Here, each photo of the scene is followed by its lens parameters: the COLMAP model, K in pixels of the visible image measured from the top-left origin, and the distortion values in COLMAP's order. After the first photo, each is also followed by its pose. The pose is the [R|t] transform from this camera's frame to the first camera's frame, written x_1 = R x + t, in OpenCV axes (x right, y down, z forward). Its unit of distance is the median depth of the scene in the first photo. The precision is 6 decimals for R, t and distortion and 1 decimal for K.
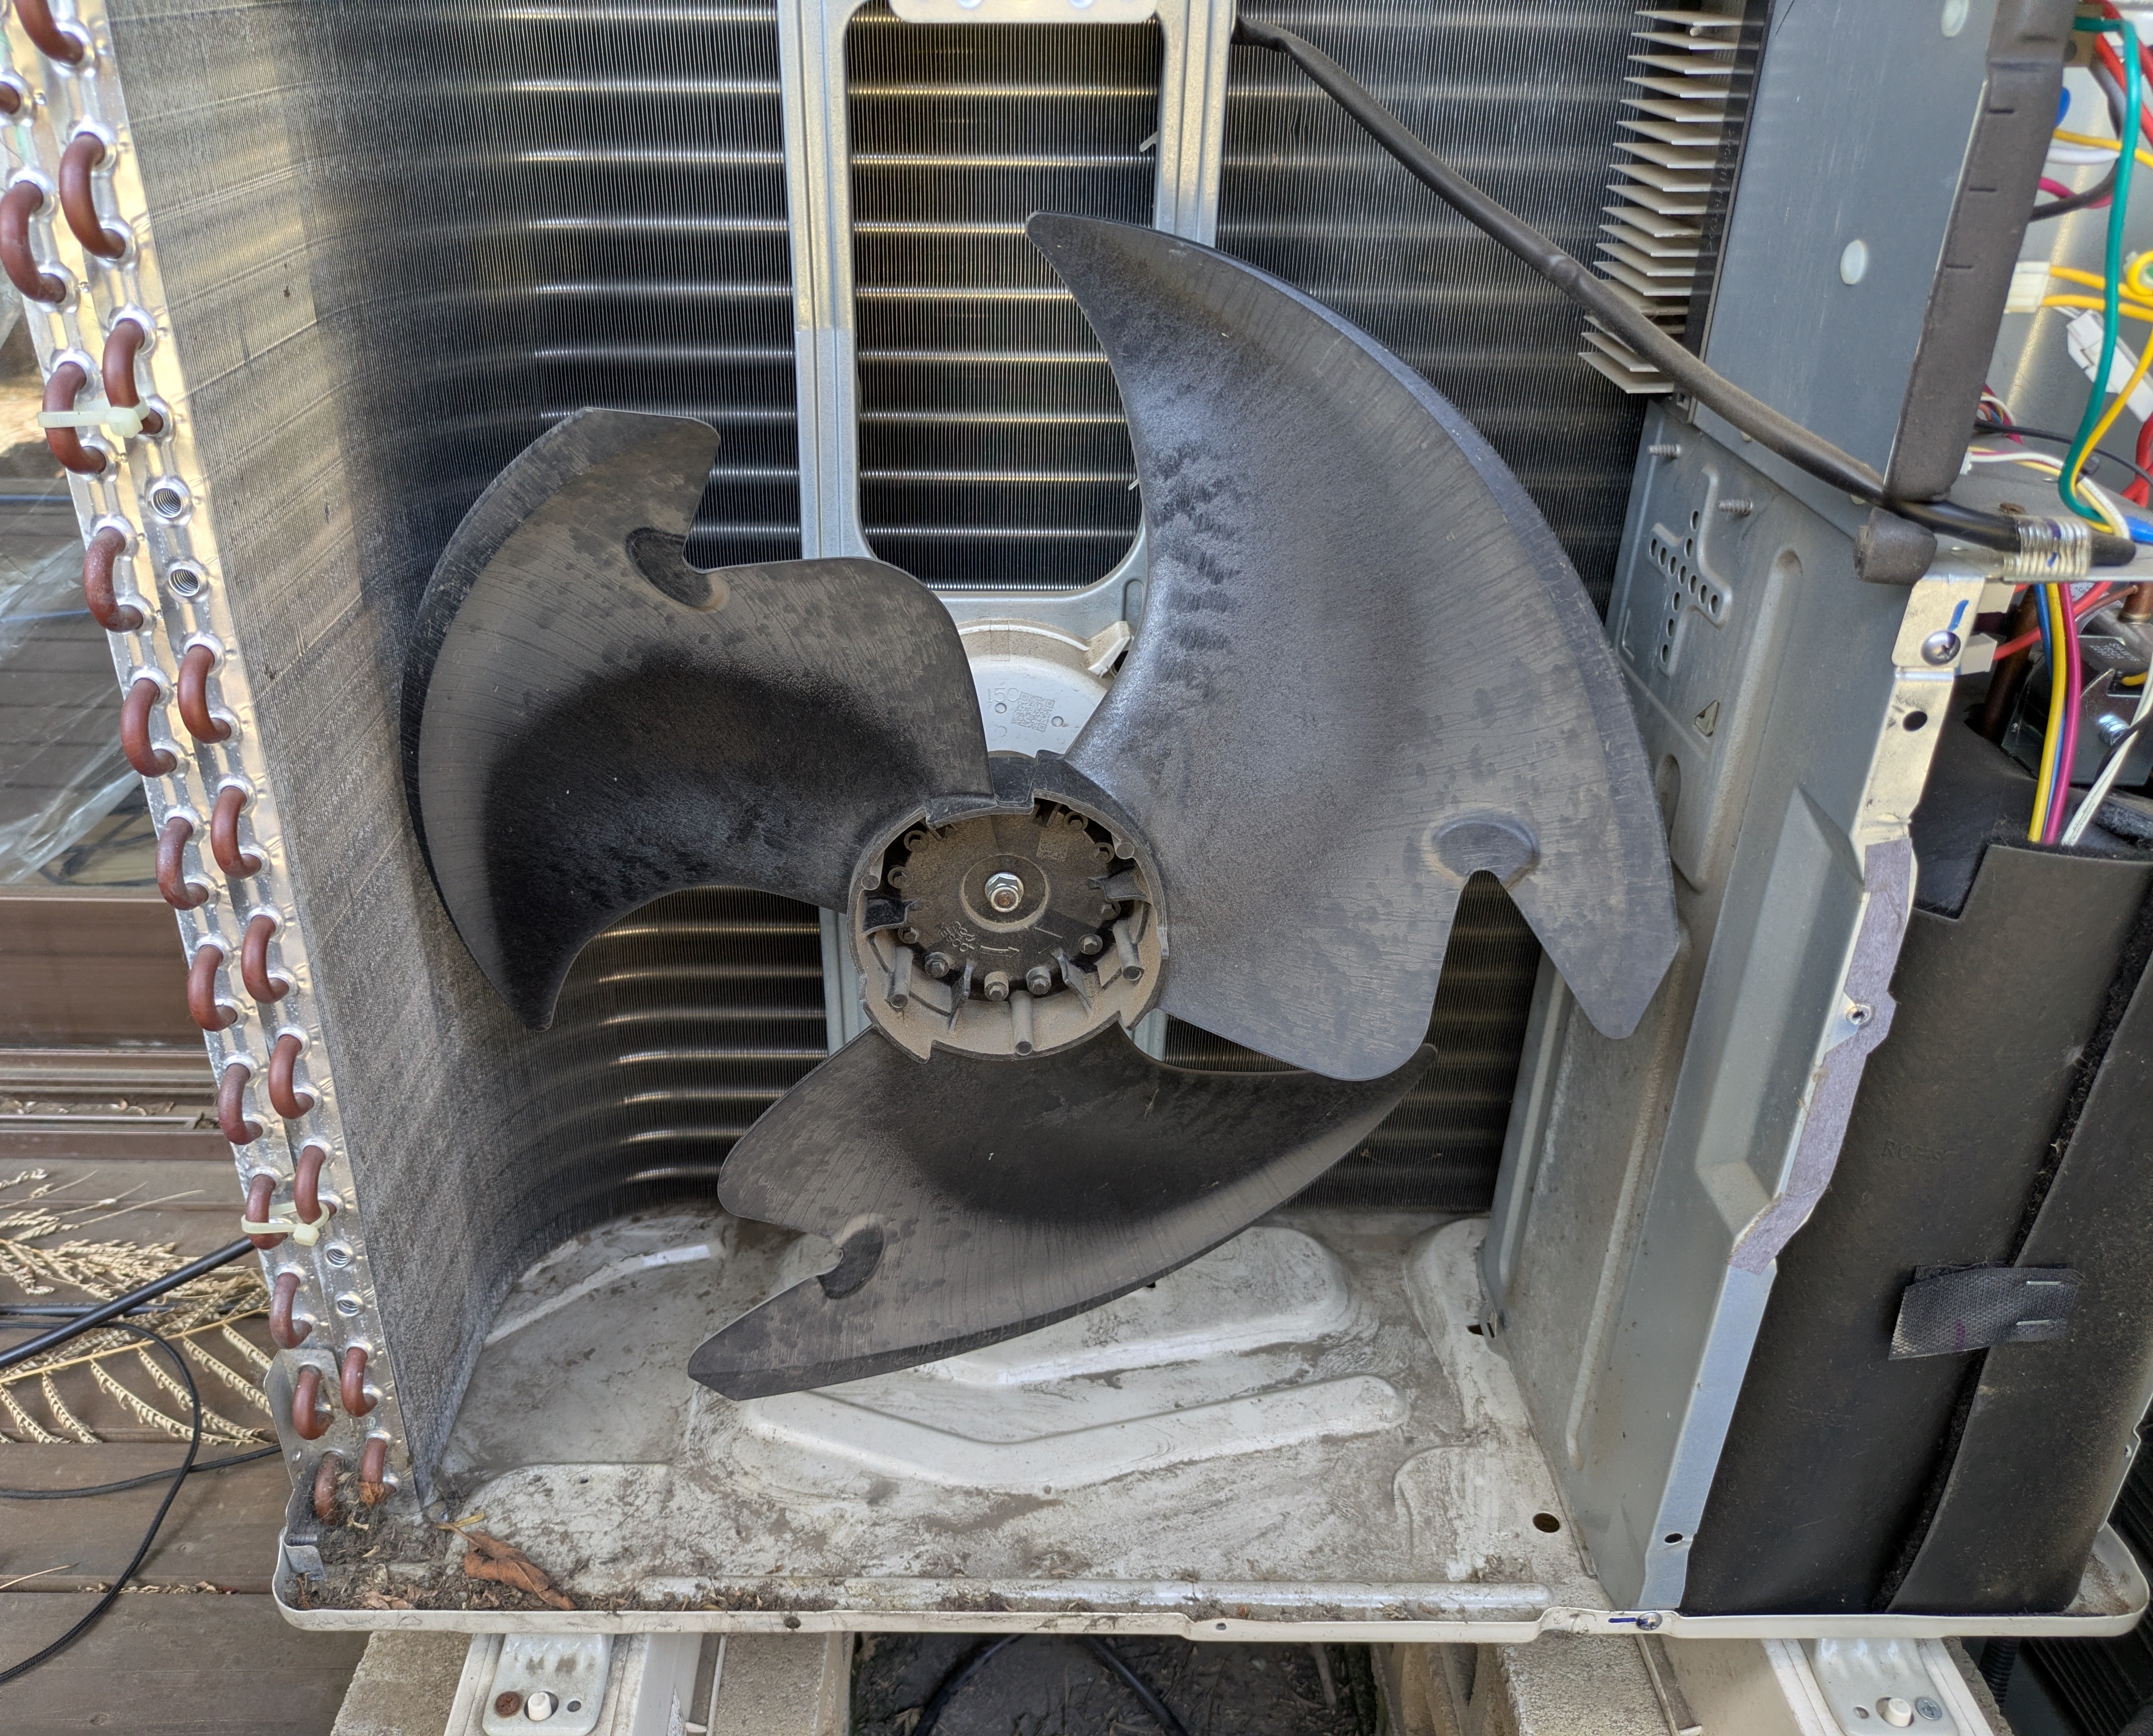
lens RADIAL K [[1719.3, 0, 1021.2], [0, 1719.3, 869.6], [0, 0, 1]] dist [0.012702, 0.002820]
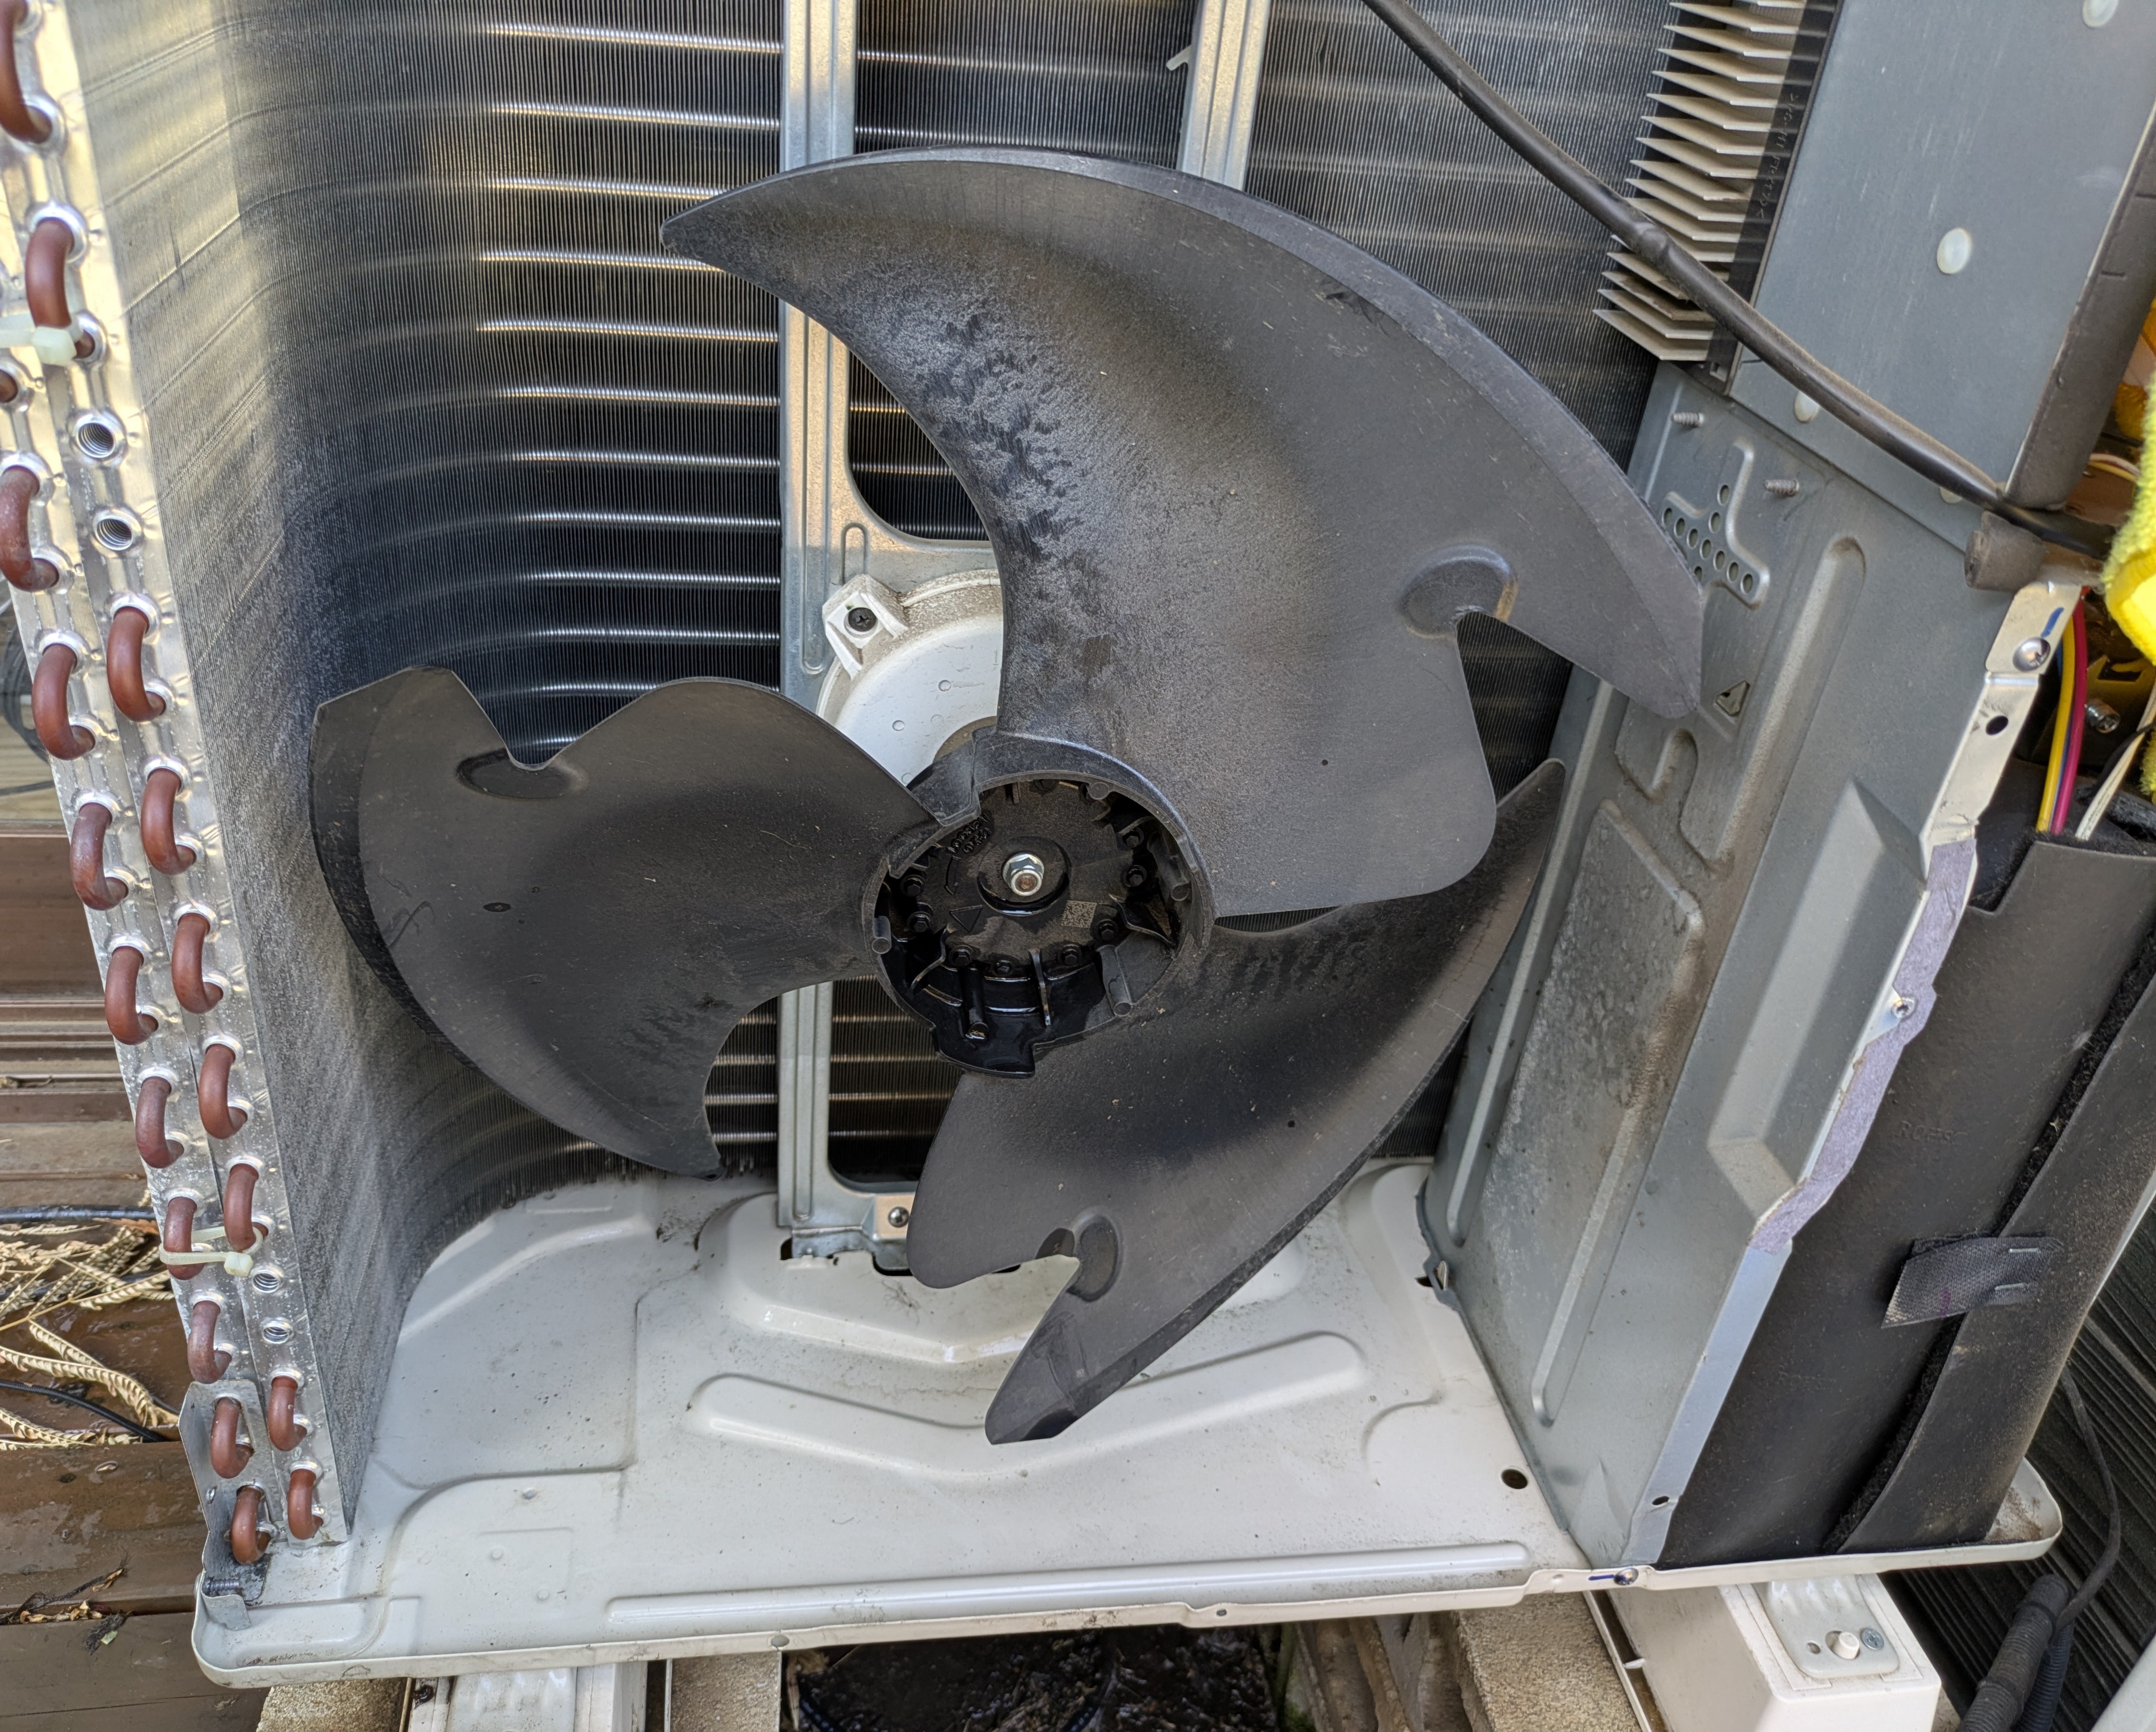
lens RADIAL K [[1731.6, 0, 1078.0], [0, 1731.6, 866.0], [0, 0, 1]] dist [0.007945, 0.006009]
pose [[0.988707, -0.002514, 0.149837, -0.130903], [-0.006484, 0.998205, 0.059536, -0.051658], [-0.149718, -0.059835, 0.986917, 0.073508]]
